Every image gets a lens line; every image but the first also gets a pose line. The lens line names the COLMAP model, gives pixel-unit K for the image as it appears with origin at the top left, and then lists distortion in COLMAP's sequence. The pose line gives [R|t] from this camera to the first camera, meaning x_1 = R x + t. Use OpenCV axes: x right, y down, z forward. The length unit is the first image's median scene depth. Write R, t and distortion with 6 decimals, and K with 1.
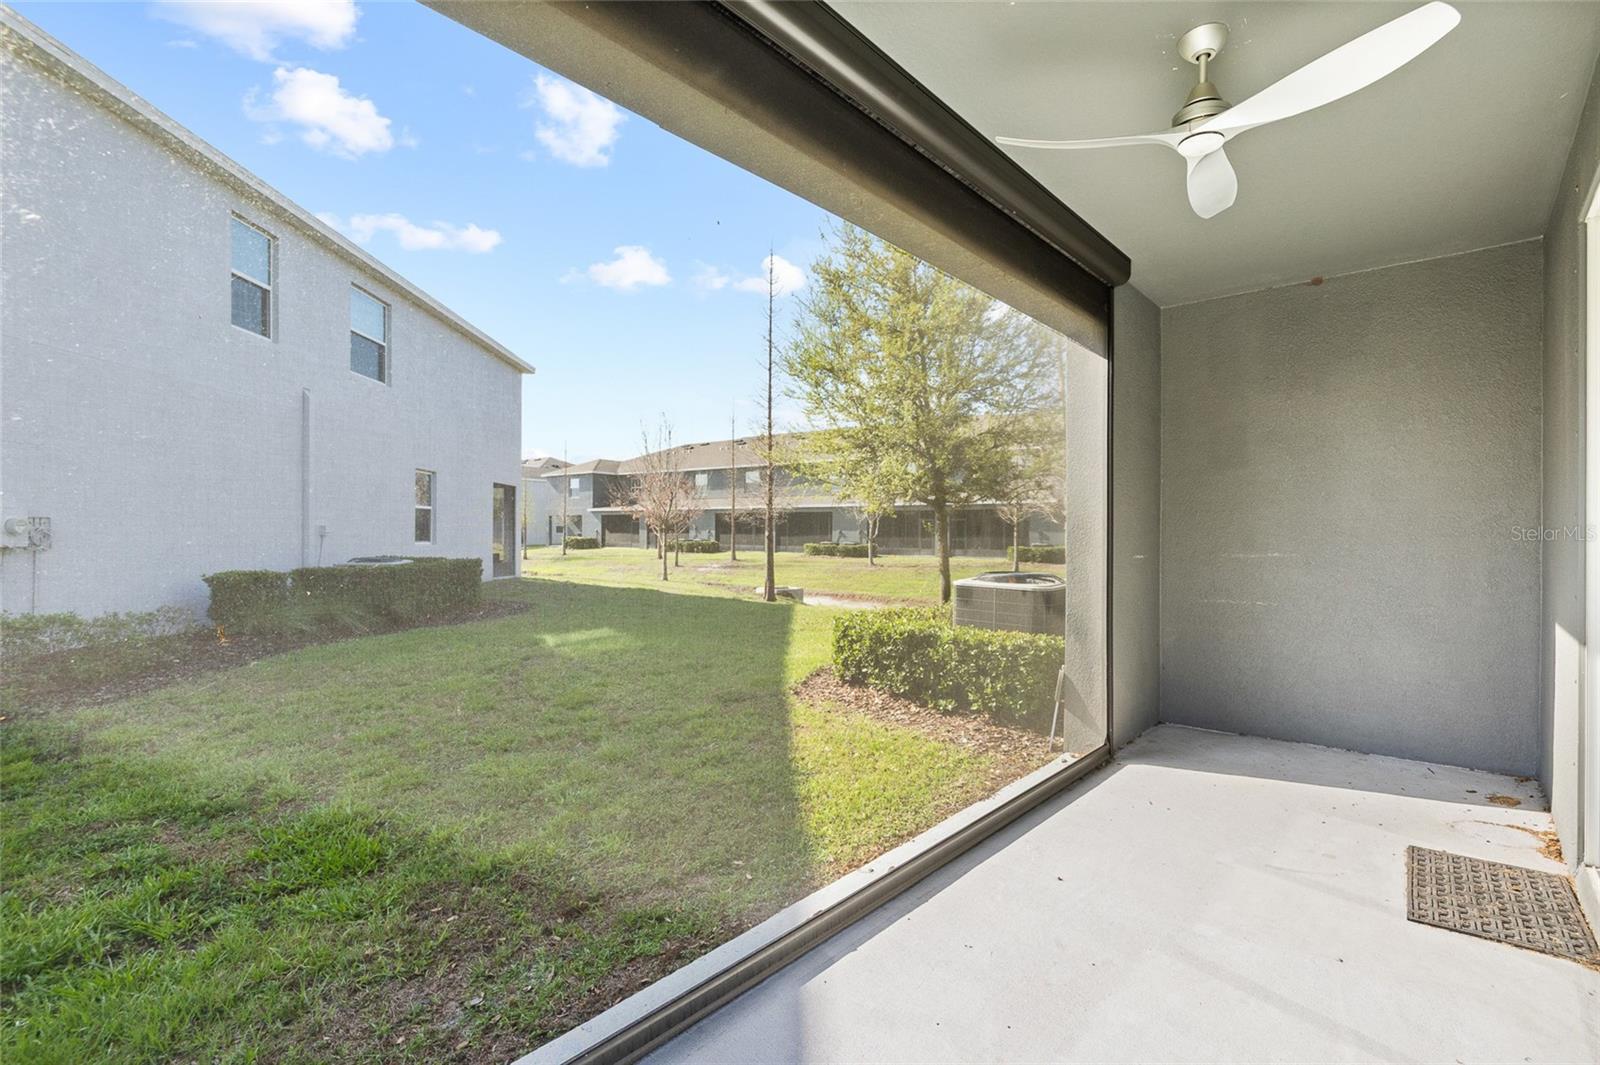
lens RADIAL K [[721.0, 0, 800.9], [0, 721.0, 532.6], [0, 0, 1]] dist [-0.002715, 0.000912]
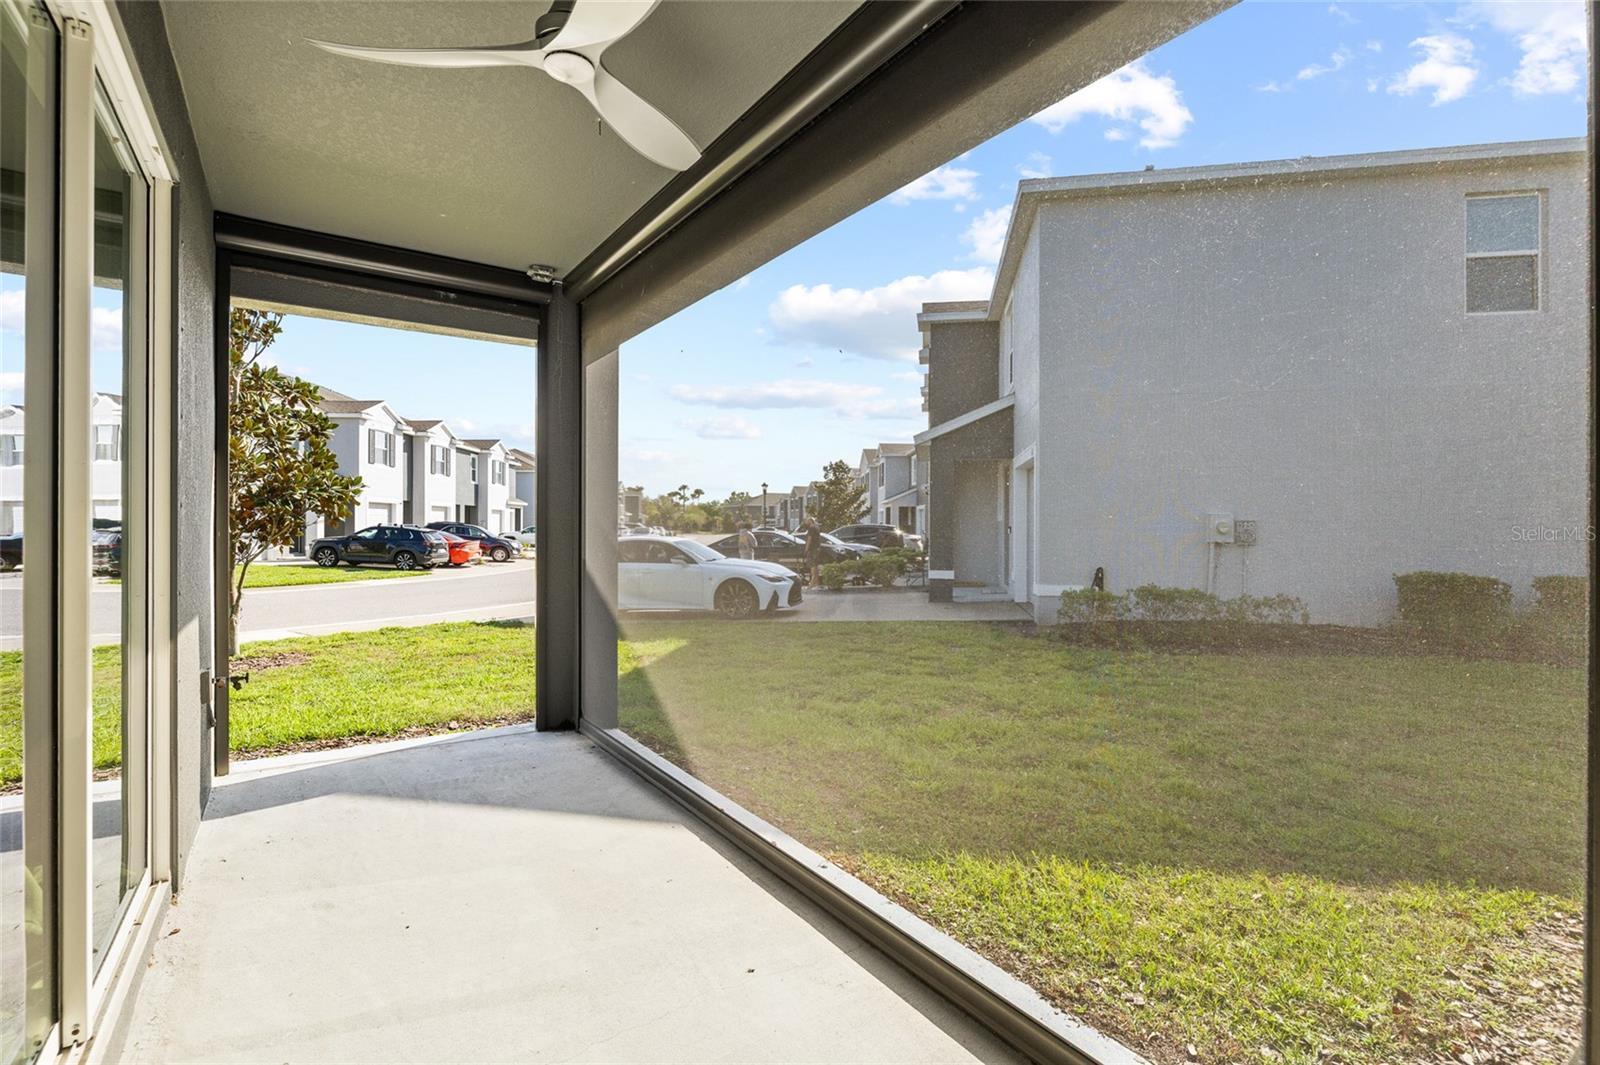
lens RADIAL K [[721.0, 0, 803.1], [0, 721.0, 532.5], [0, 0, 1]] dist [-0.002715, 0.000912]
pose [[-0.218846, -0.002716, -0.975756, 1.096949], [-0.001622, 0.999996, -0.002420, 0.009661], [0.975758, 0.001053, -0.218849, 1.210893]]
